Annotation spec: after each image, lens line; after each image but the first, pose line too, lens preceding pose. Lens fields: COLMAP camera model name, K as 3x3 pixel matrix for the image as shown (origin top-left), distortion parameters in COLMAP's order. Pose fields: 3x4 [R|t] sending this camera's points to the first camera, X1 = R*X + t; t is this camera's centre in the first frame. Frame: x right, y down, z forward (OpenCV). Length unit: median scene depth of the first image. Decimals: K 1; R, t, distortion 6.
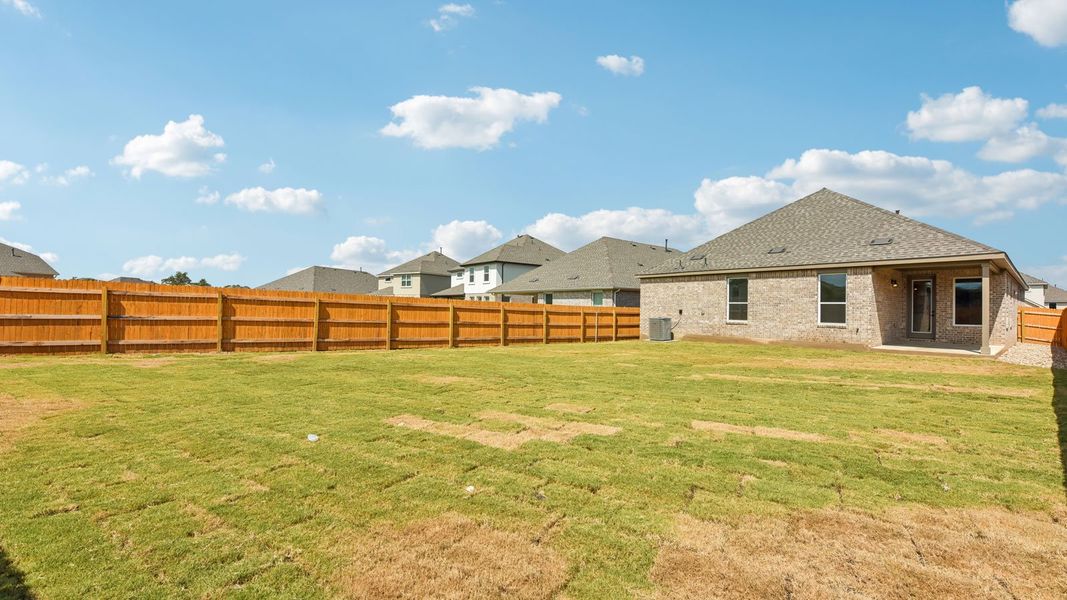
lens RADIAL K [[440.3, 0, 533.5], [0, 440.3, 300.0], [0, 0, 1]] dist [-0.001445, -0.000178]
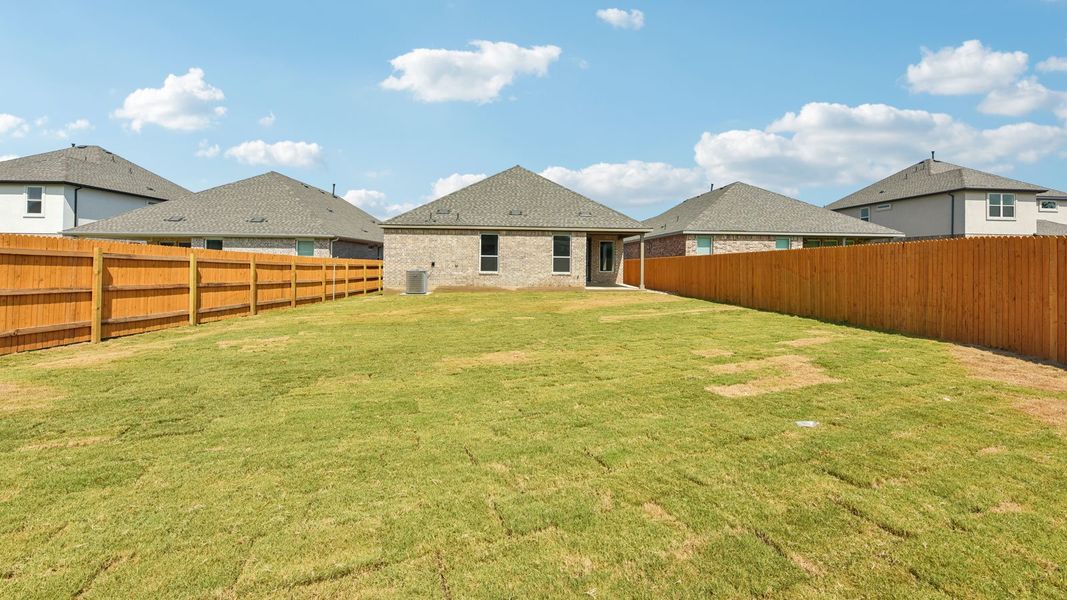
lens RADIAL K [[437.2, 0, 536.0], [0, 437.2, 265.2], [0, 0, 1]] dist [-0.002668, -0.000302]
pose [[0.589761, -0.009849, 0.807518, -0.370918], [-0.017326, 0.999541, 0.024845, 0.000058], [-0.807392, -0.028644, 0.589320, 0.237376]]
